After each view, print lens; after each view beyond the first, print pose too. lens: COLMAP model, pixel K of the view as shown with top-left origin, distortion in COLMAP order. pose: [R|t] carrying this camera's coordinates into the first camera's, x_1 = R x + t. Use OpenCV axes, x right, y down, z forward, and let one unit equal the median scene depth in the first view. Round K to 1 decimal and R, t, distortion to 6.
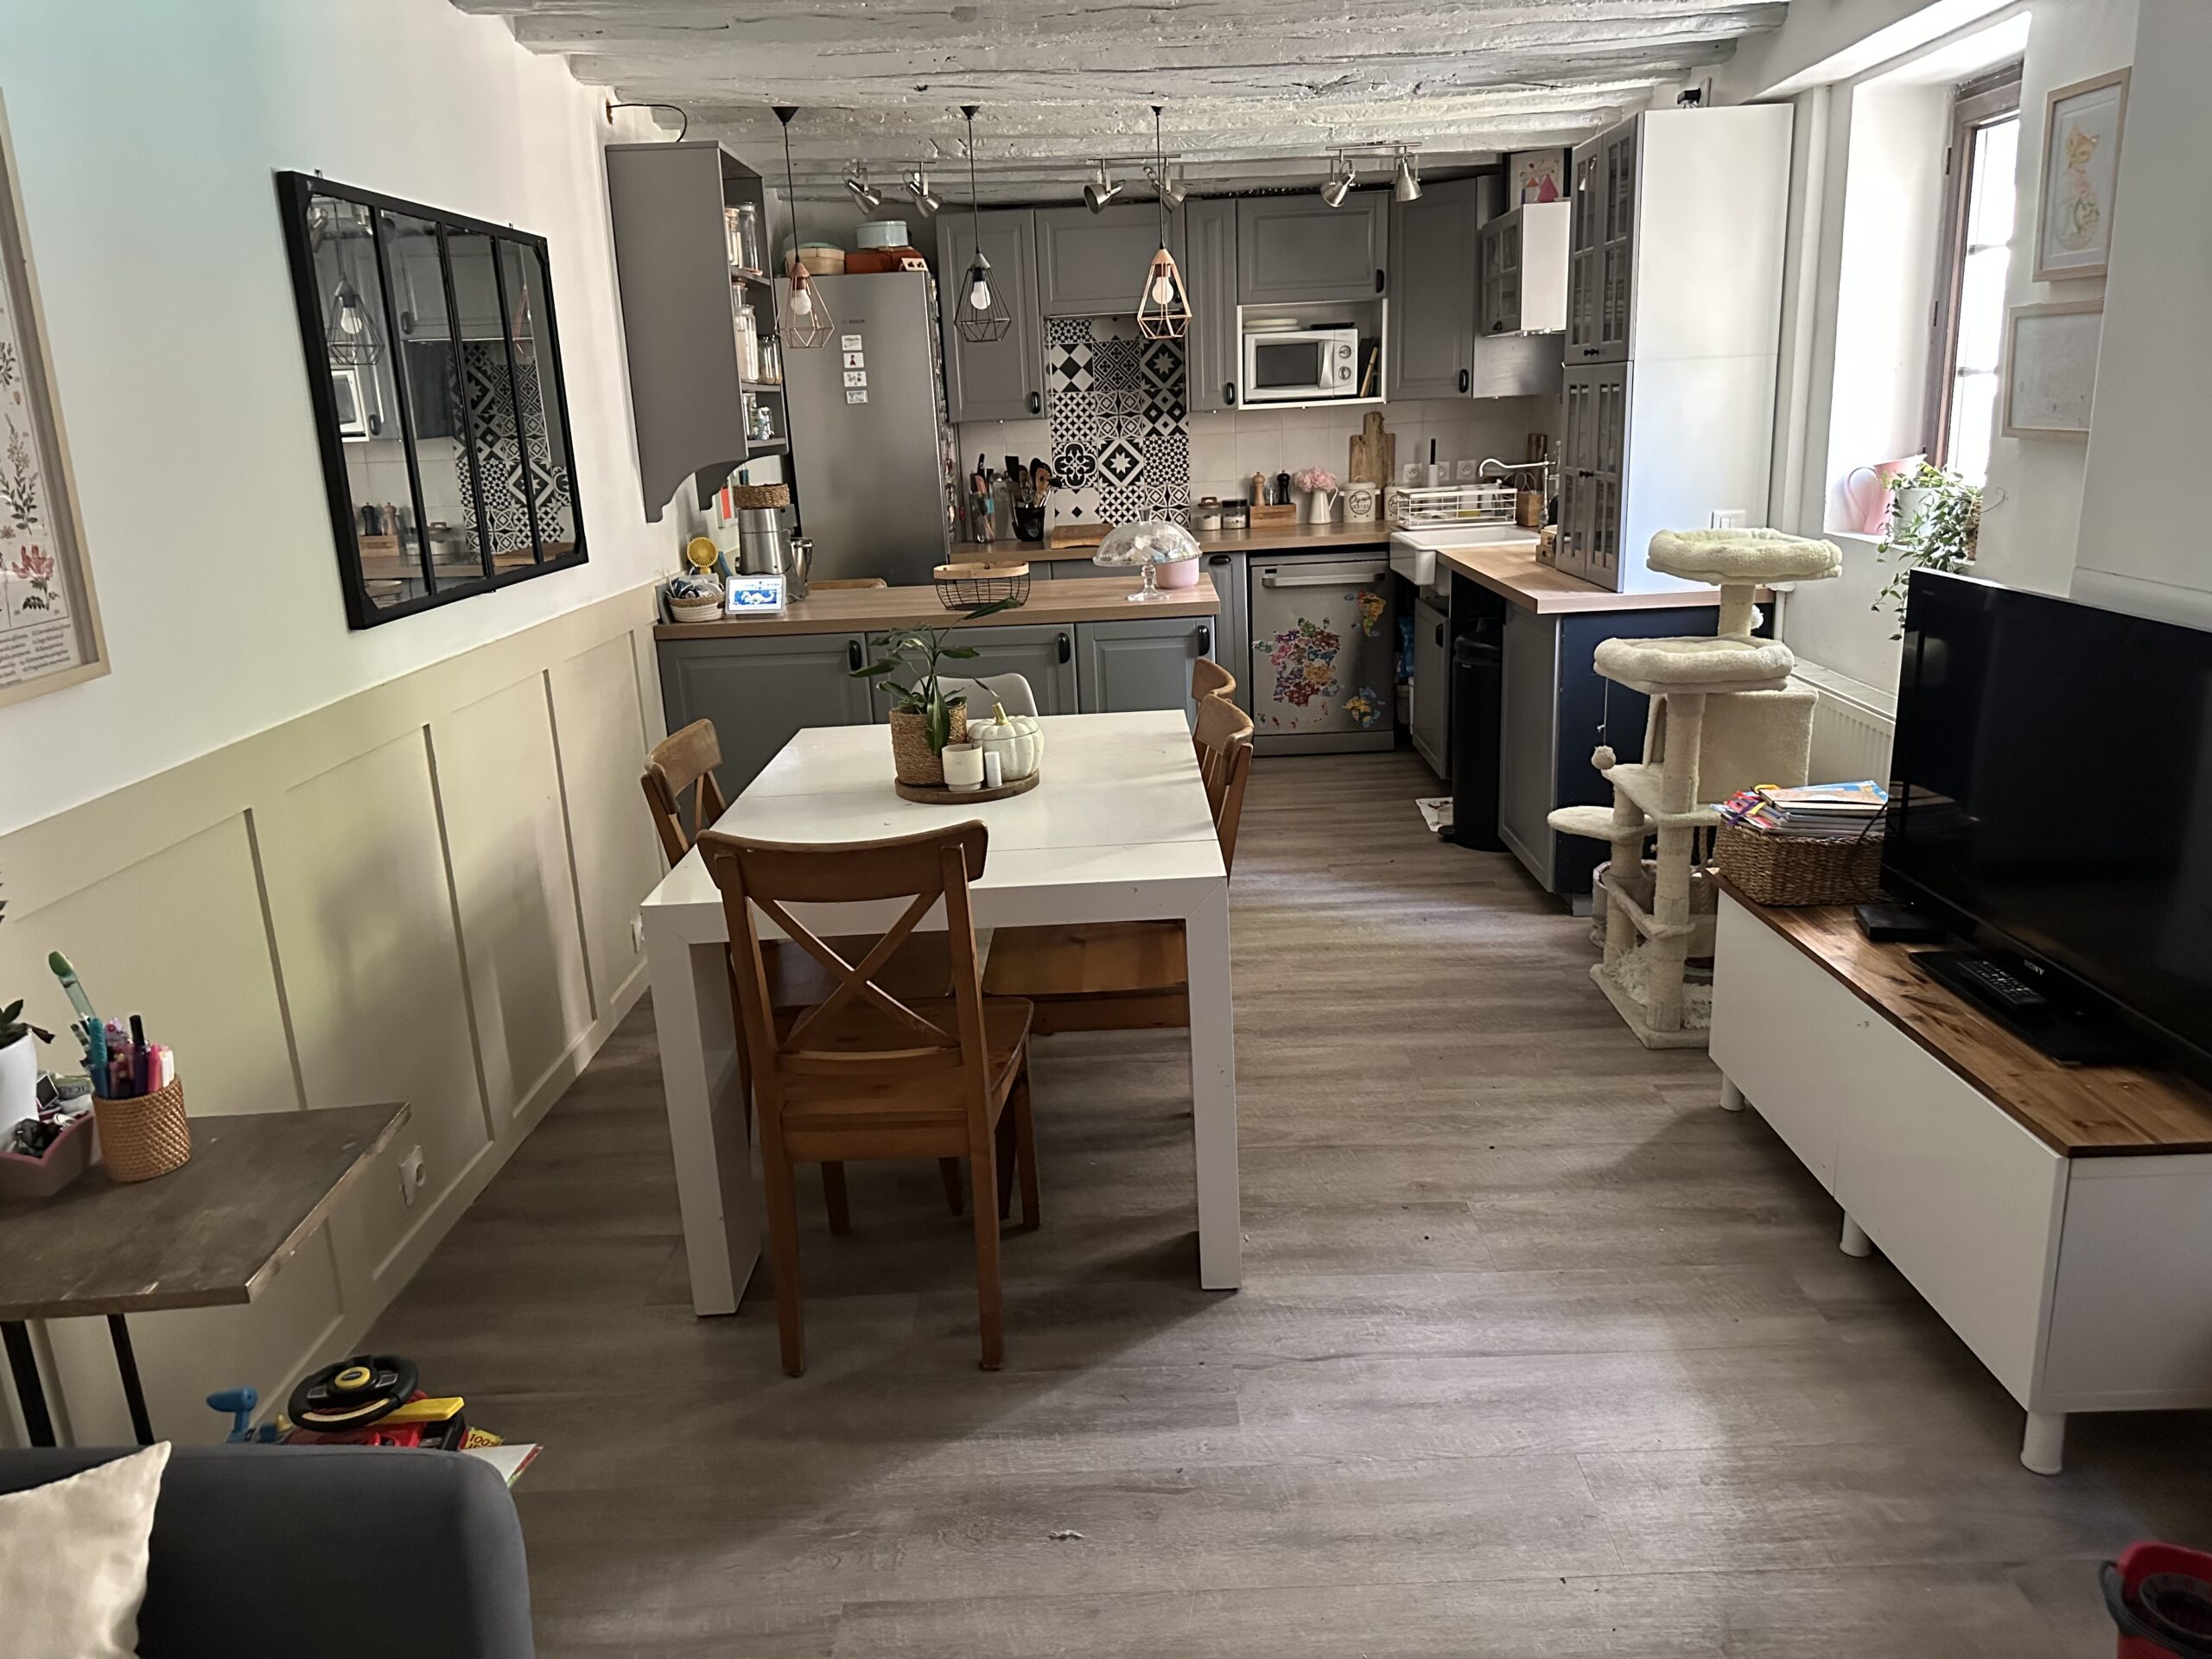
lens RADIAL K [[1597.5, 0, 1081.9], [0, 1597.5, 821.5], [0, 0, 1]] dist [0.158154, -0.286002]
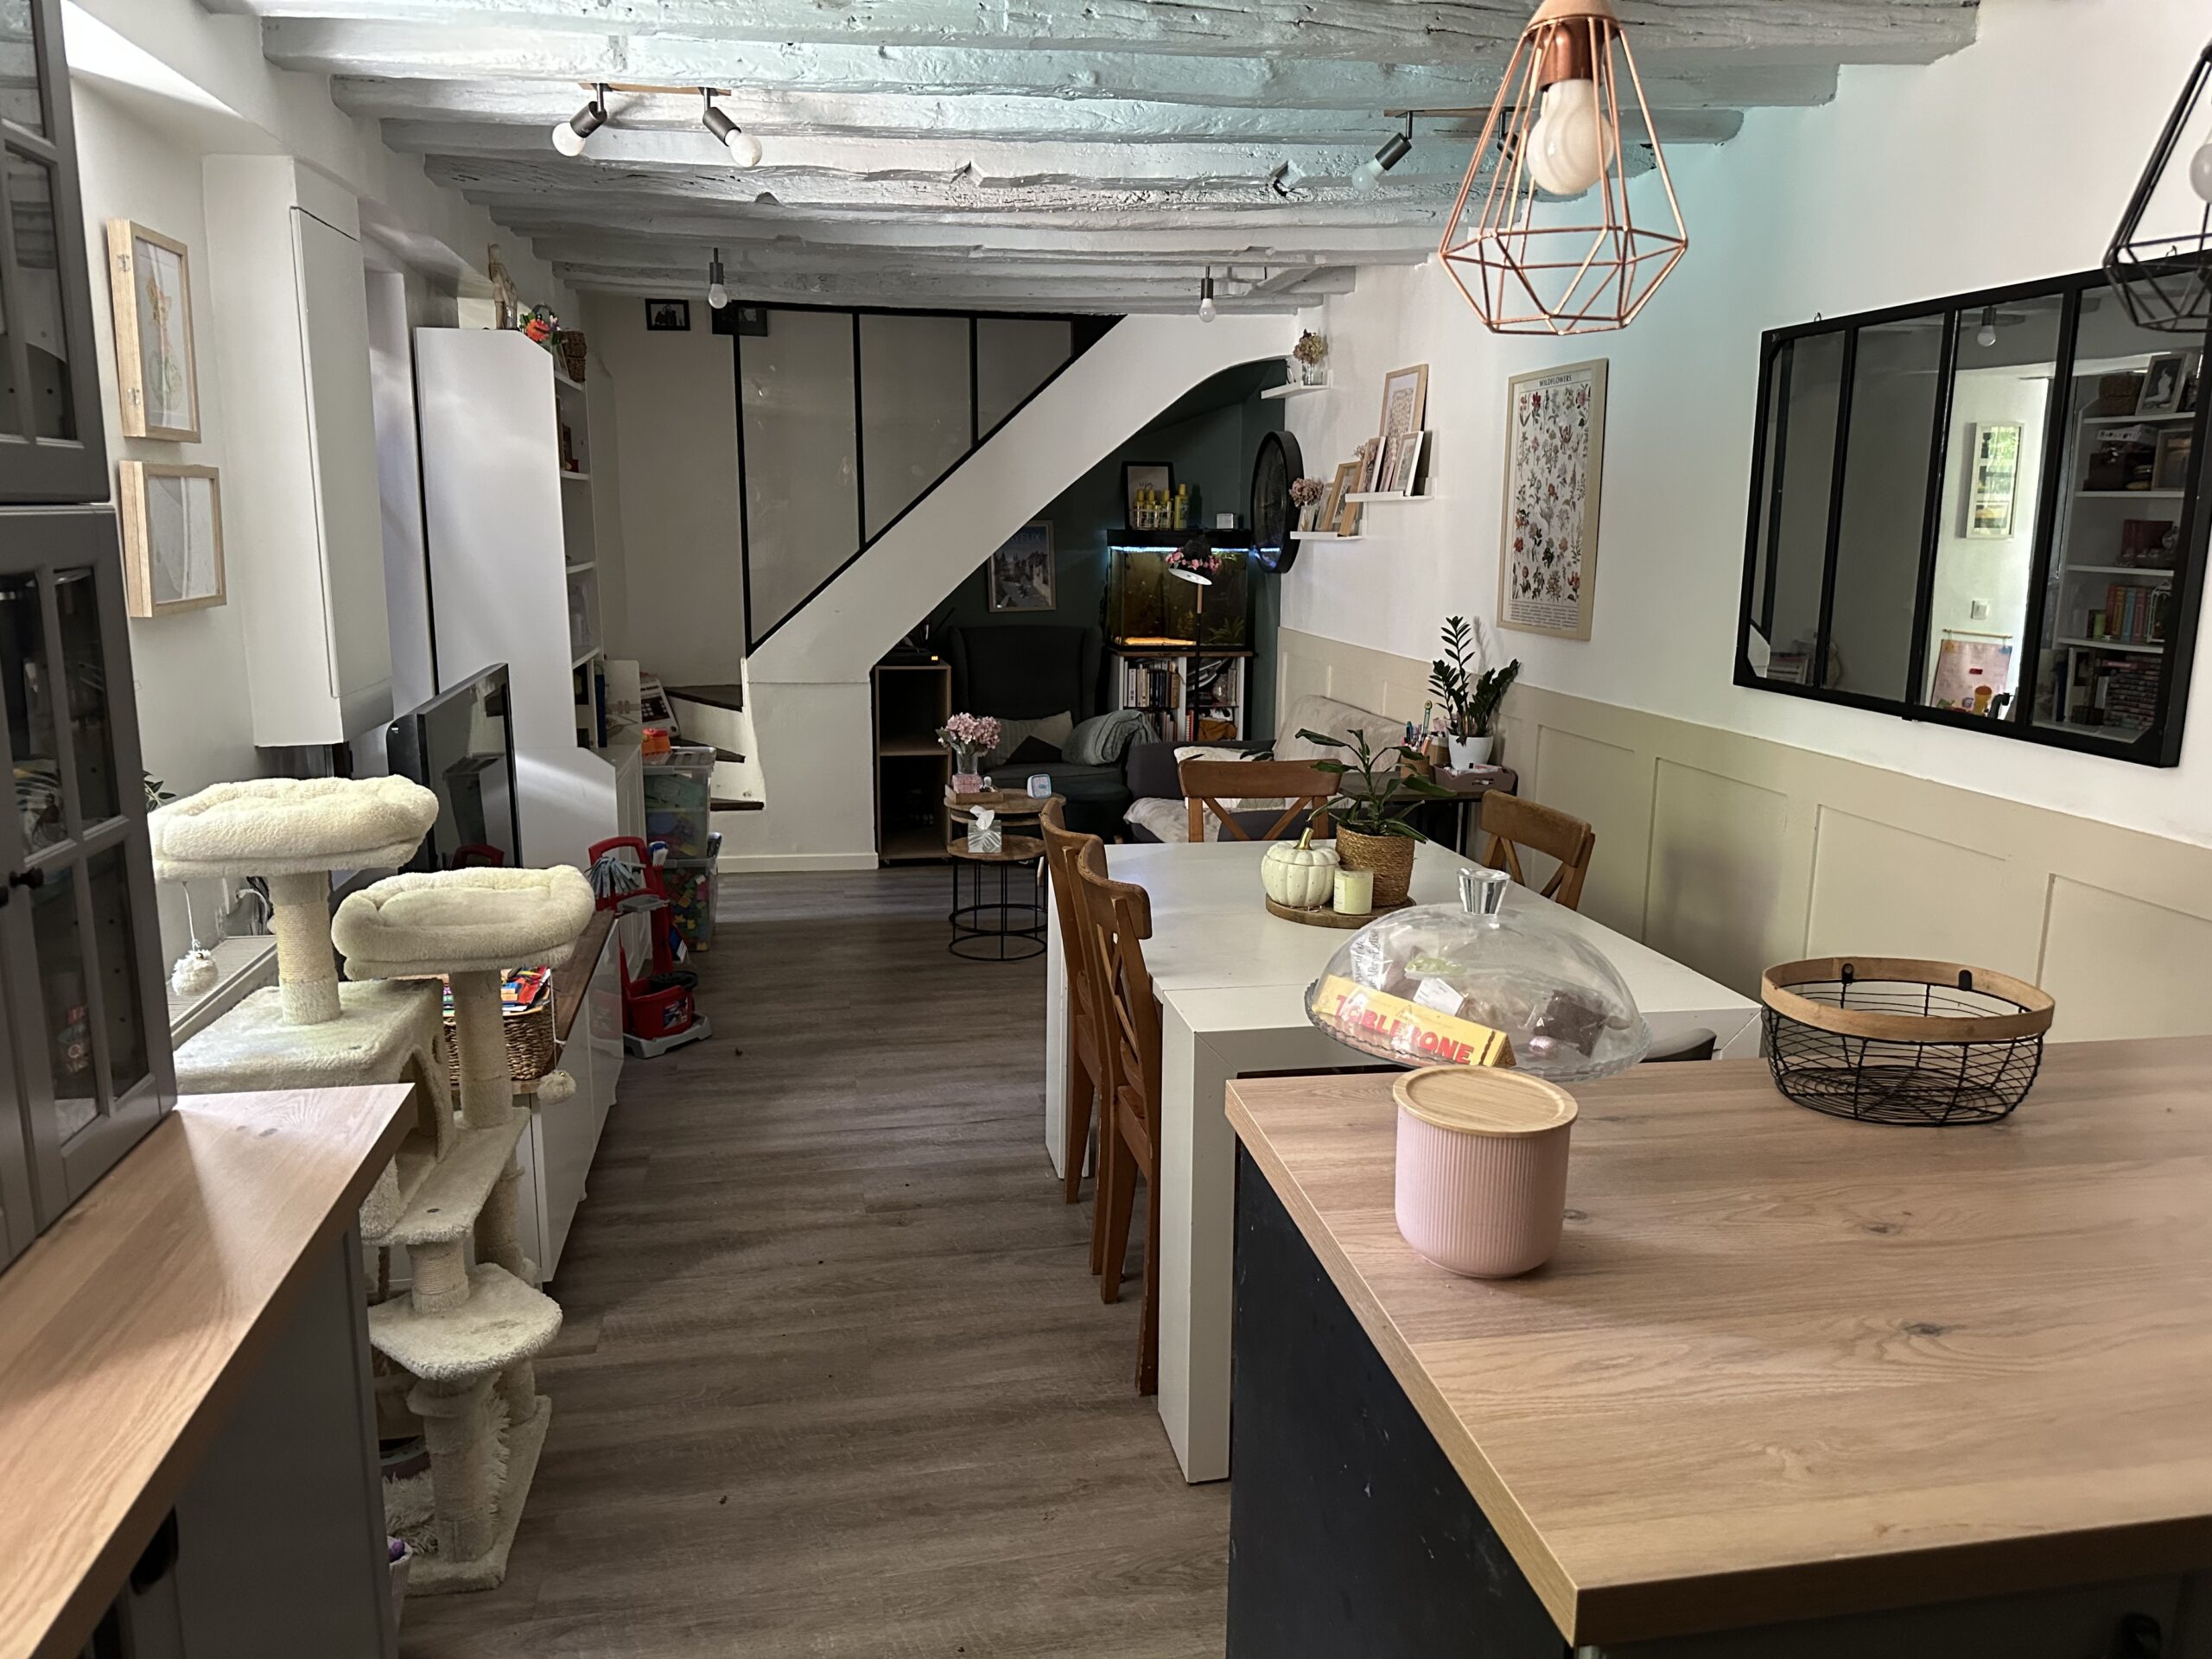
lens RADIAL K [[1597.5, 0, 1081.9], [0, 1597.5, 821.5], [0, 0, 1]] dist [0.158154, -0.286002]
pose [[-0.981709, 0.068462, -0.177654, 0.117406], [-0.015402, 0.901495, 0.432515, -0.227214], [0.189765, 0.427340, -0.883951, 0.837140]]
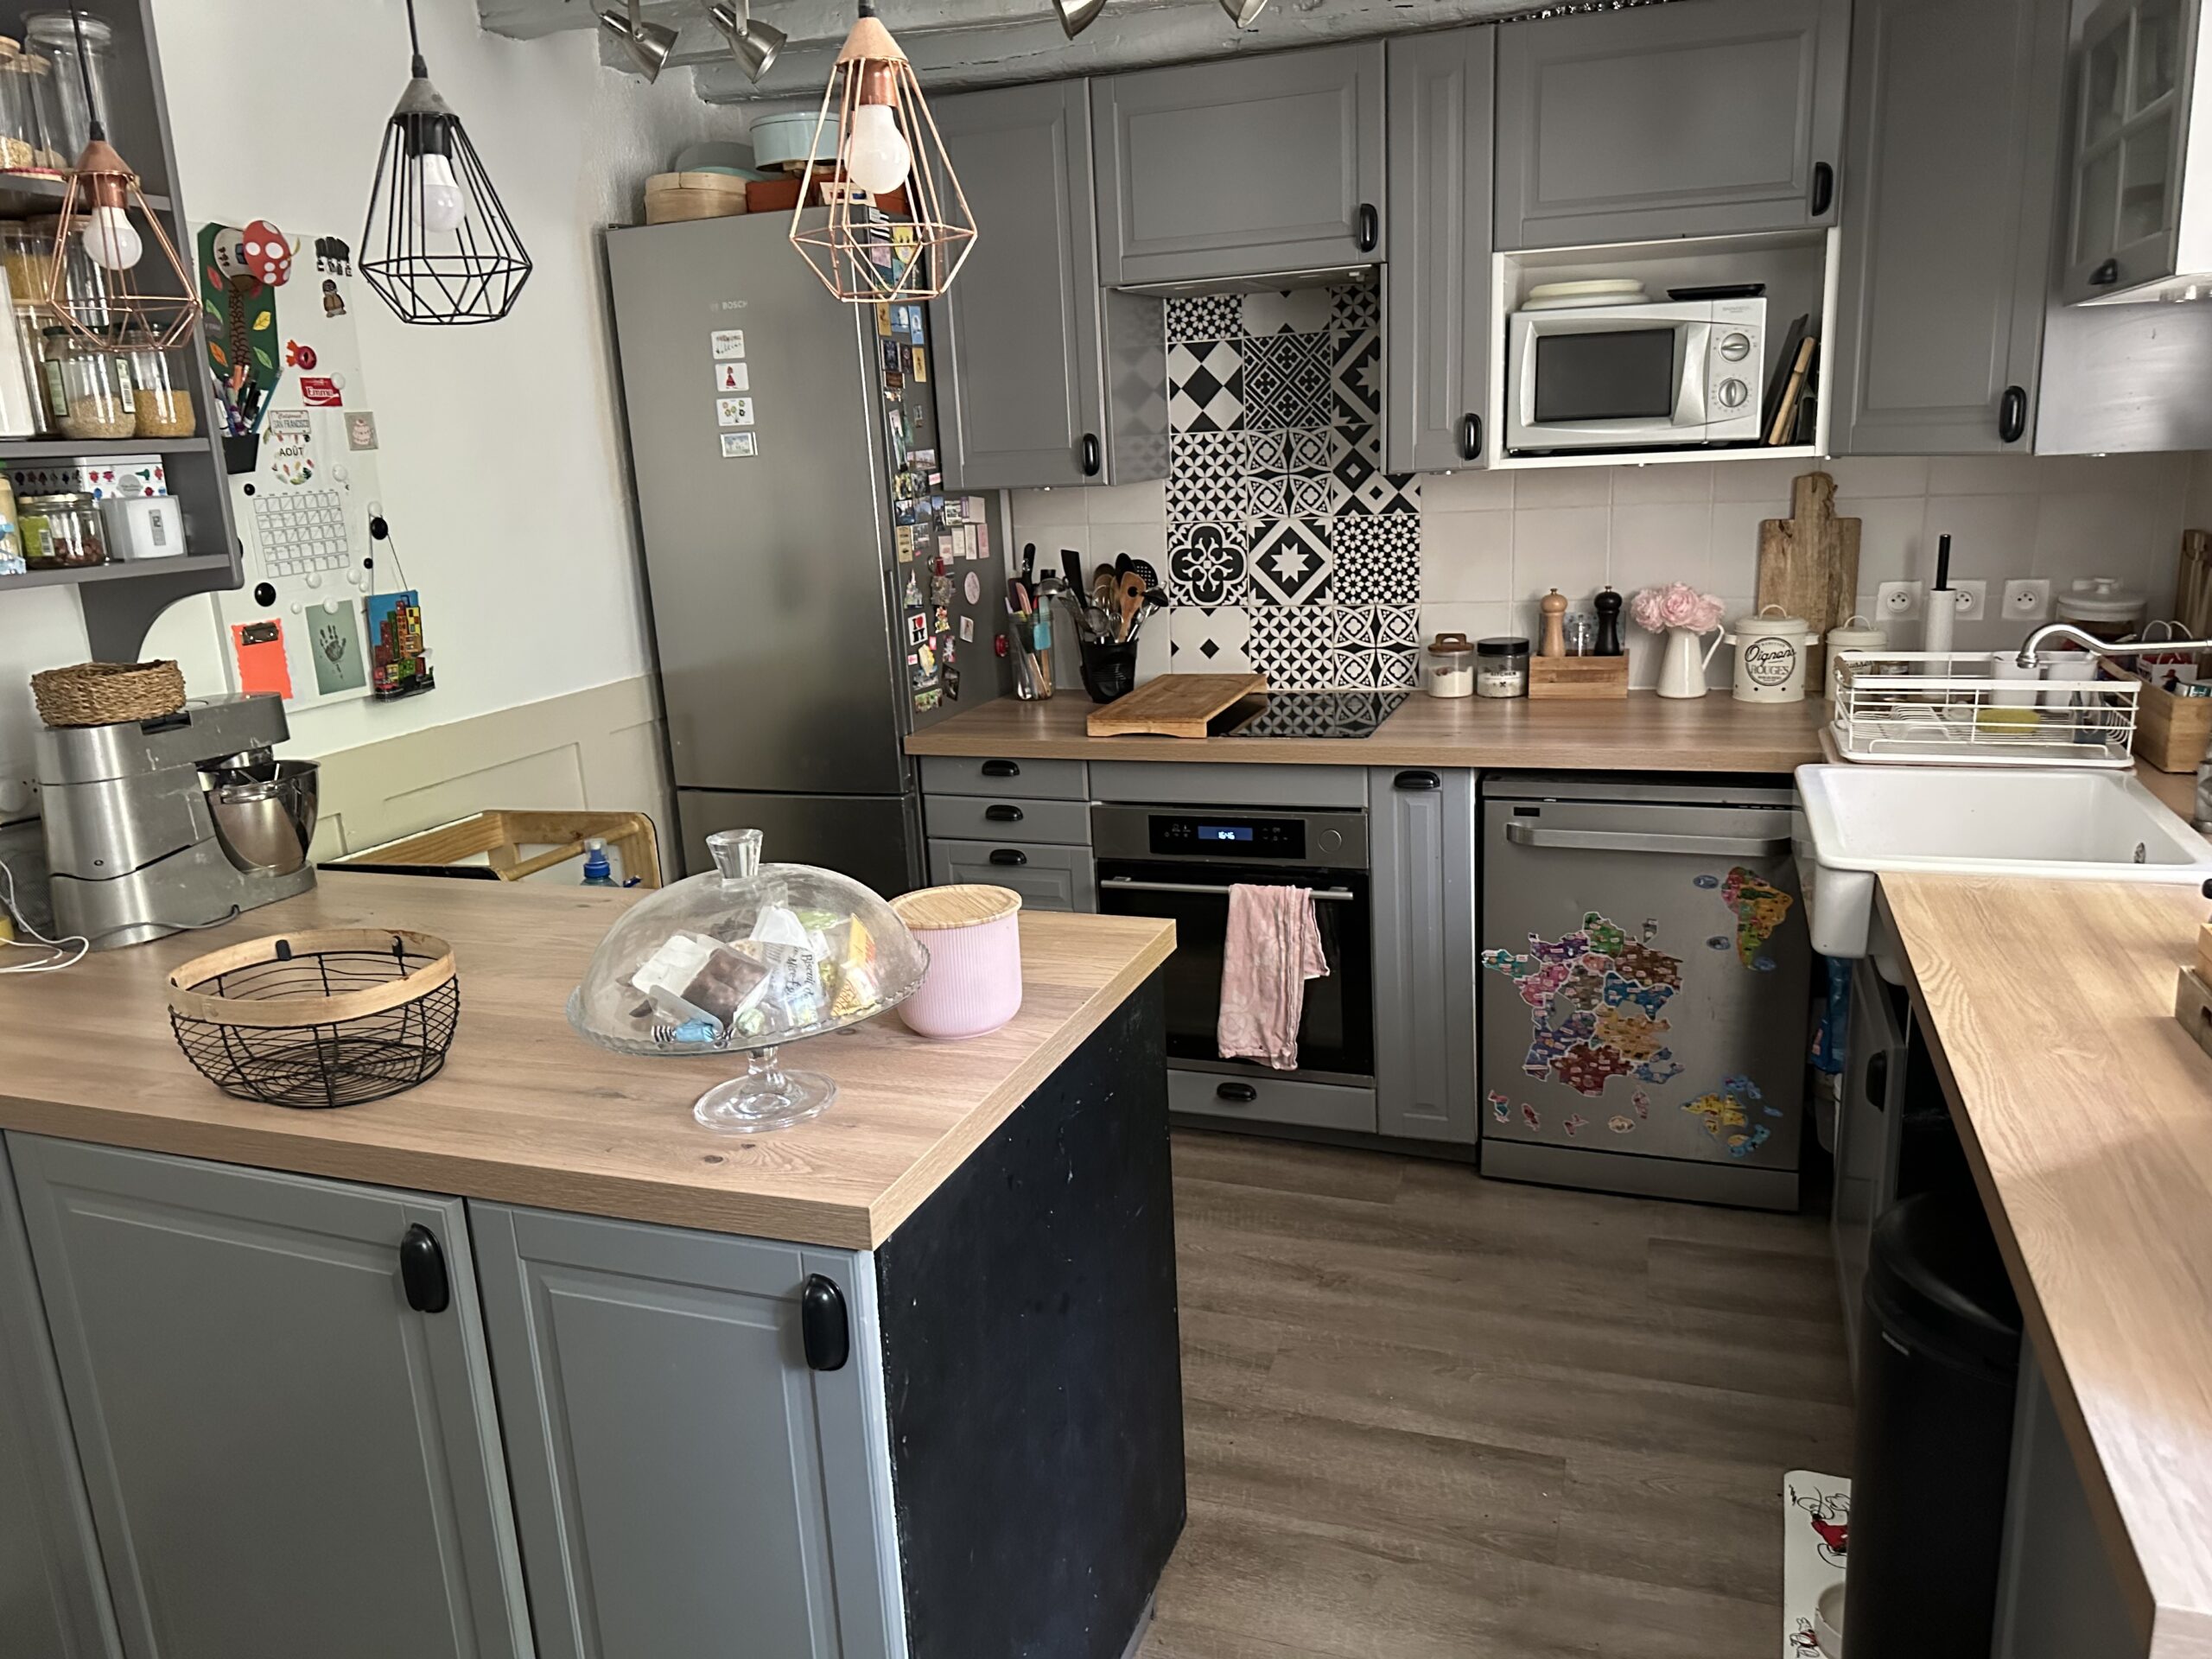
lens RADIAL K [[1597.5, 0, 1081.9], [0, 1597.5, 821.5], [0, 0, 1]] dist [0.158154, -0.286002]
pose [[0.947565, 0.075516, -0.310511, 0.132865], [-0.078245, 0.996927, 0.003676, -0.136197], [0.309835, 0.020813, 0.950563, 0.482124]]
